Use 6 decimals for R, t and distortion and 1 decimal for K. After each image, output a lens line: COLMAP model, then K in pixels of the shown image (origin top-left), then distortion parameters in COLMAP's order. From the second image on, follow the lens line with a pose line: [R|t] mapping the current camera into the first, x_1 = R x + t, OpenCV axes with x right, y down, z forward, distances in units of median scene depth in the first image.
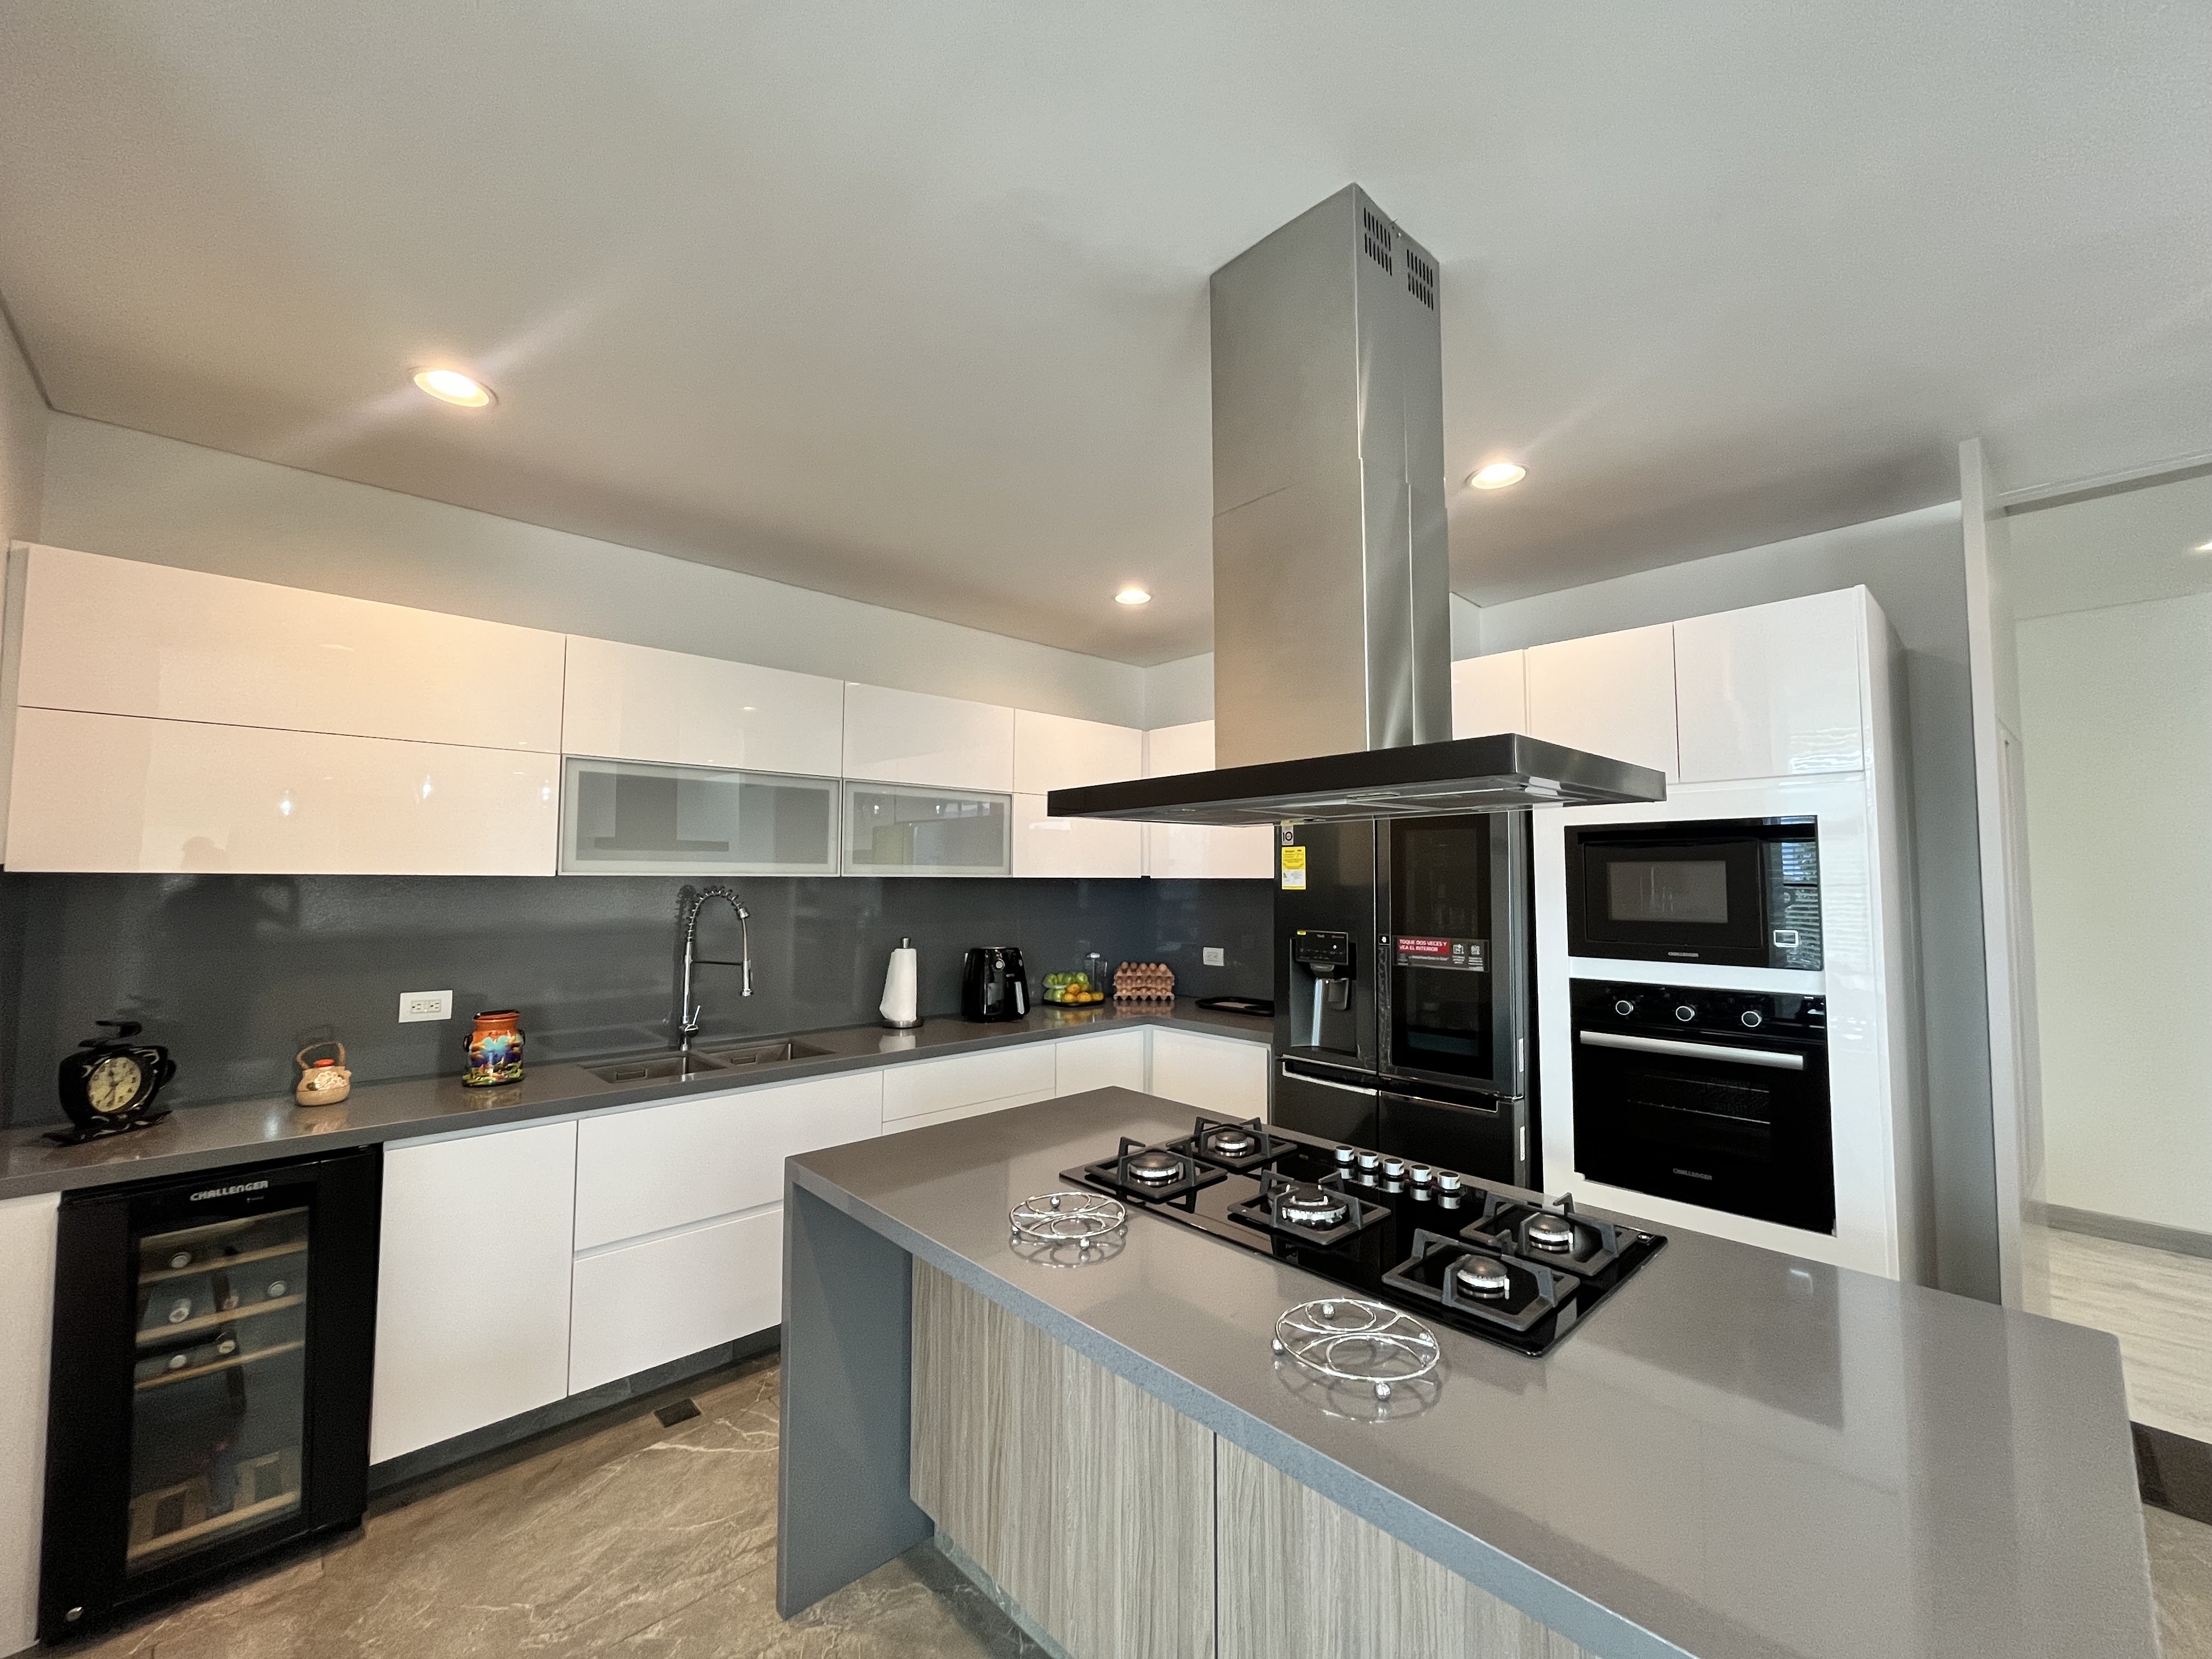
lens RADIAL K [[890.3, 0, 1108.2], [0, 890.3, 832.0], [0, 0, 1]] dist [-0.002538, 0.000131]
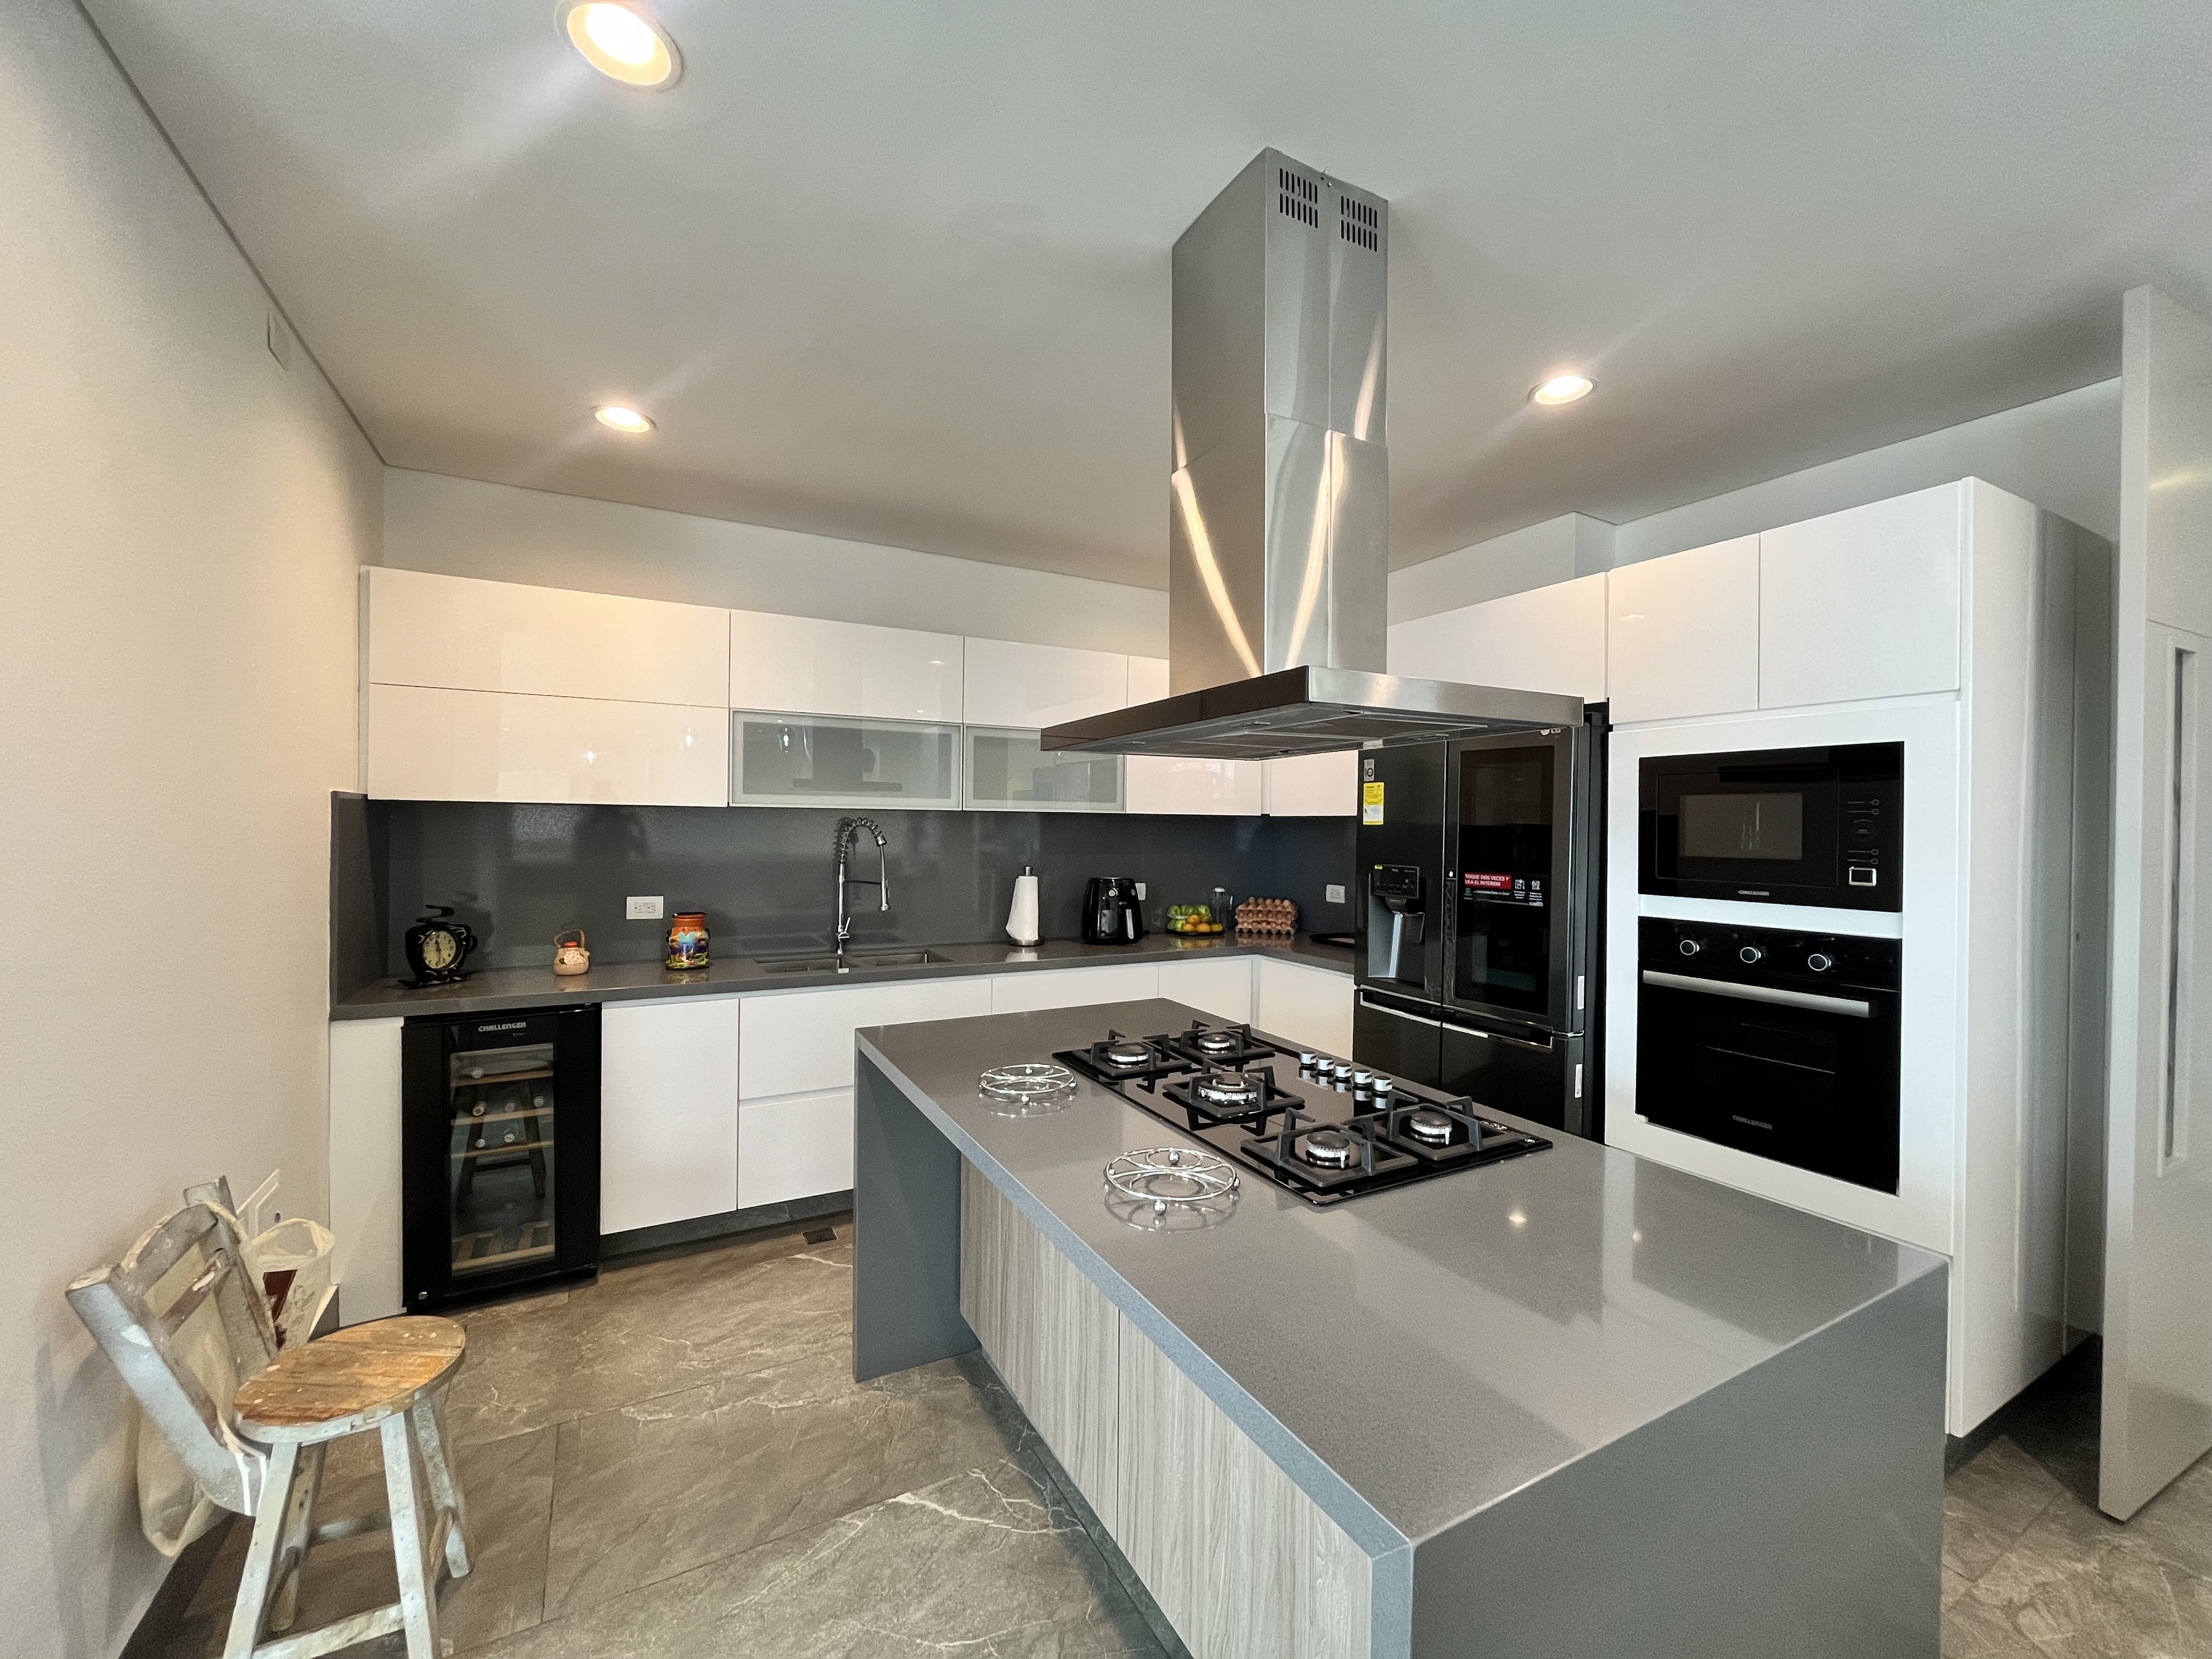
lens RADIAL K [[890.3, 0, 1110.4], [0, 890.3, 831.5], [0, 0, 1]] dist [-0.002538, 0.000131]
pose [[0.967633, 0.010147, -0.252159, 0.234387], [0.004909, 0.998245, 0.059008, 0.014717], [0.252315, -0.058336, 0.965885, -0.076921]]
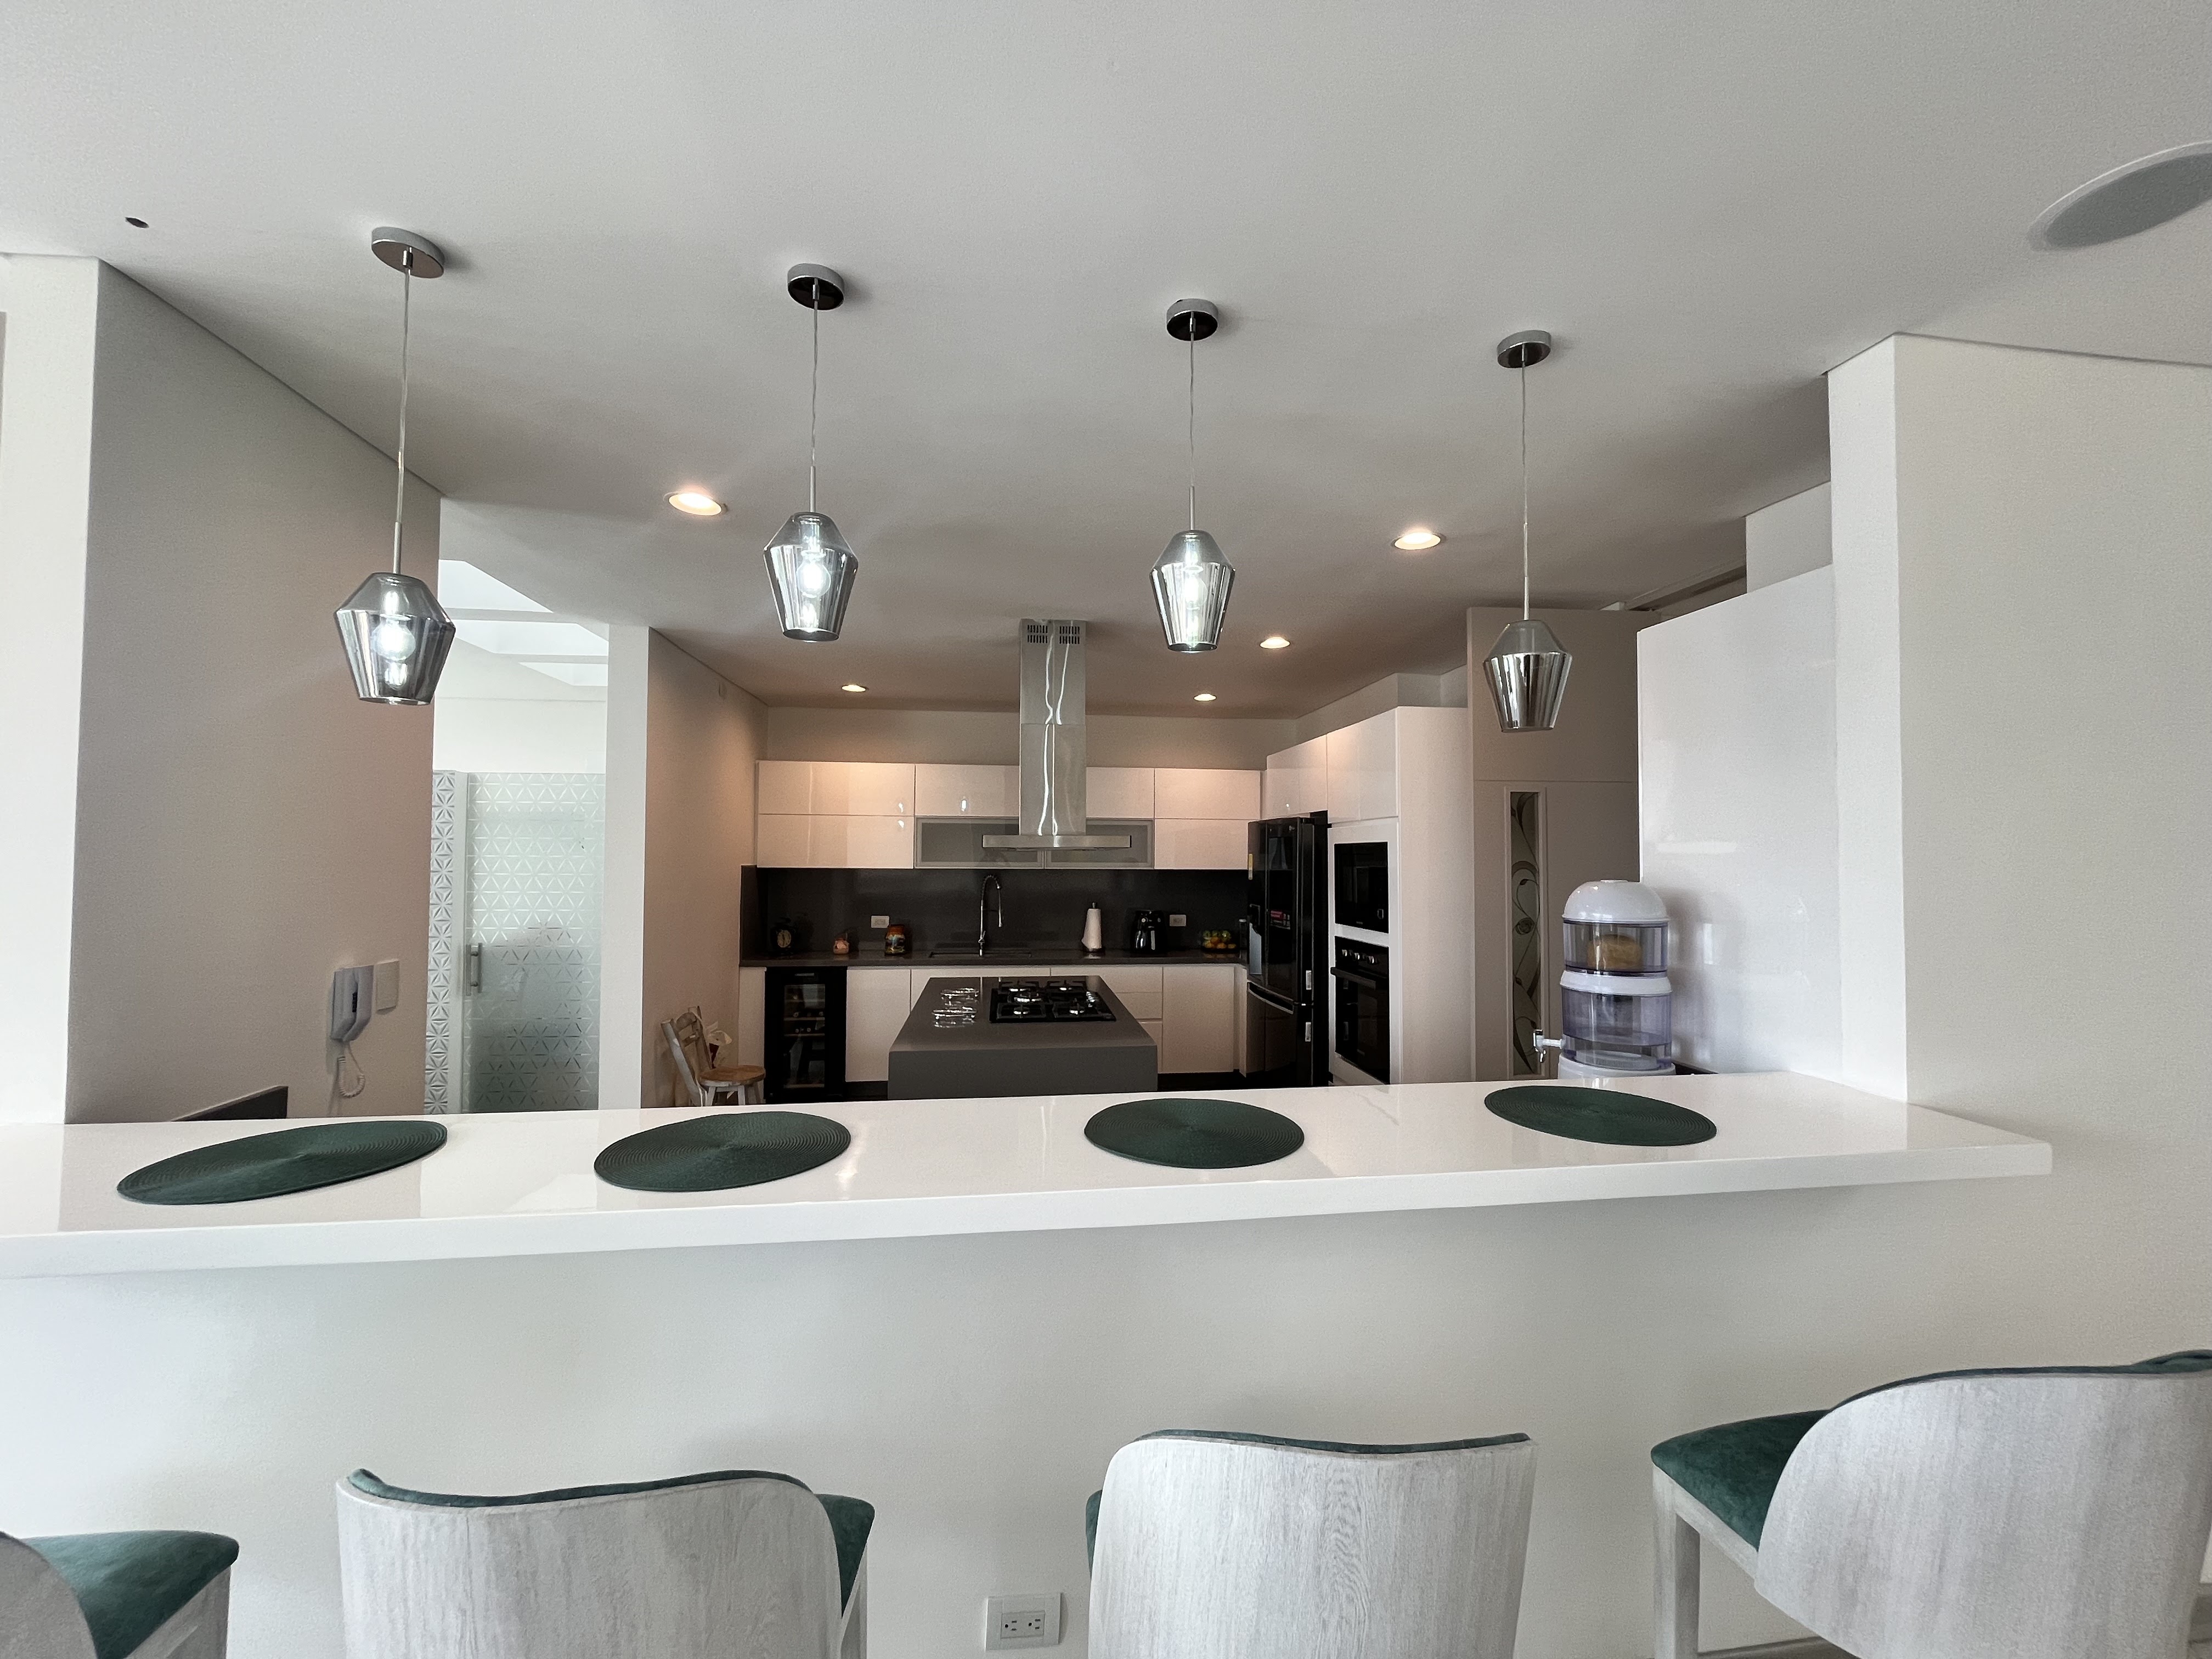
lens RADIAL K [[890.3, 0, 1113.3], [0, 890.3, 832.0], [0, 0, 1]] dist [-0.002538, 0.000131]
pose [[0.811986, -0.014482, -0.583497, 1.300927], [0.027620, 0.999526, 0.013628, -0.071254], [0.583023, -0.027182, 0.812001, -0.657290]]
